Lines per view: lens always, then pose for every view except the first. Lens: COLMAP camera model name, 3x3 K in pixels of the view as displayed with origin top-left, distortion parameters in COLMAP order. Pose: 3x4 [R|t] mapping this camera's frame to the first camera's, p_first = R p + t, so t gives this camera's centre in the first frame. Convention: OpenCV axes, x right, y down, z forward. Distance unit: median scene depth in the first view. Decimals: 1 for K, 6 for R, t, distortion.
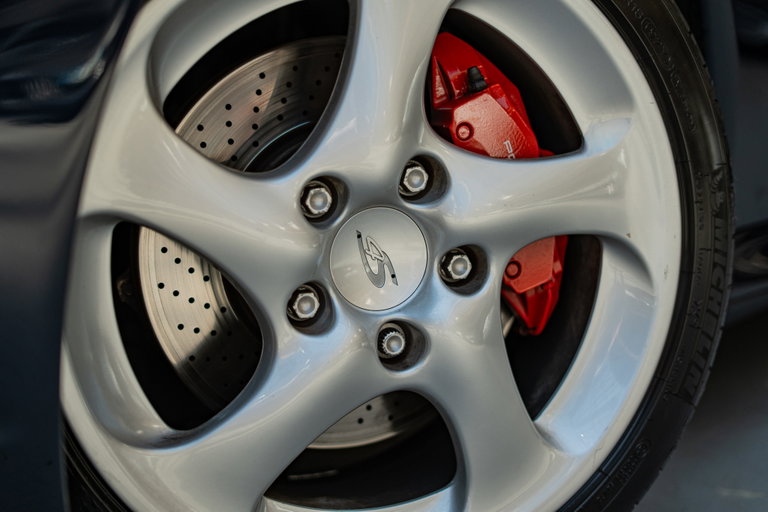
lens RADIAL K [[1119.8, 0, 384.0], [0, 1119.8, 256.0], [0, 0, 1]] dist [-0.022354, -0.010296]
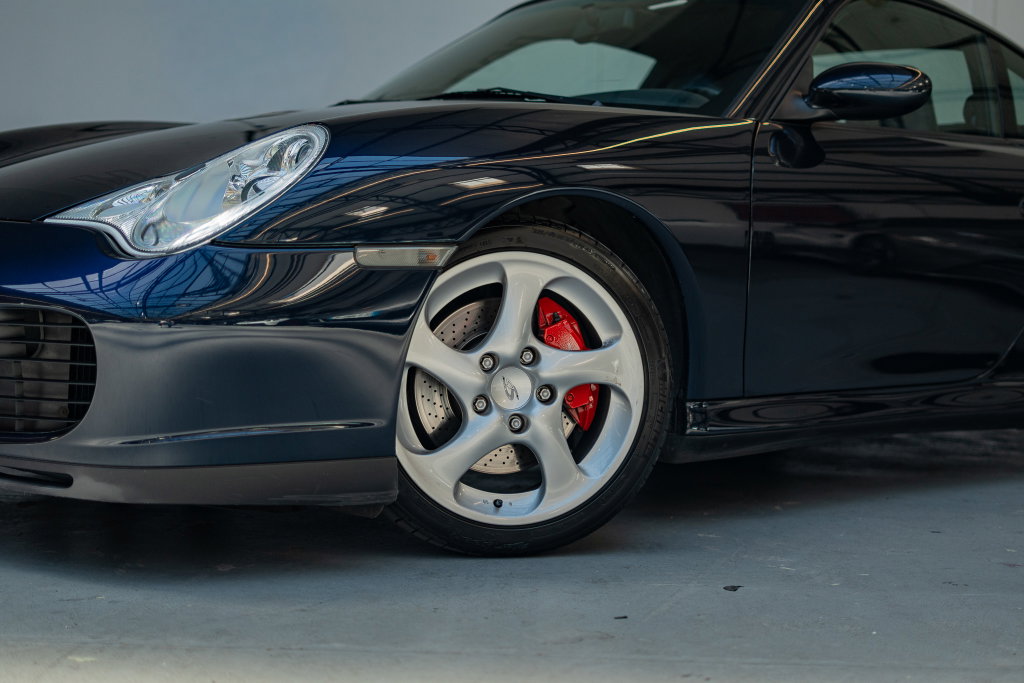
lens RADIAL K [[1493.1, 0, 512.0], [0, 1493.1, 341.5], [0, 0, 1]] dist [-0.022354, -0.010296]
pose [[0.994425, 0.036309, -0.098996, 0.316165], [-0.048666, 0.990909, -0.125422, 0.310546], [0.093542, 0.129541, 0.987152, -2.241272]]
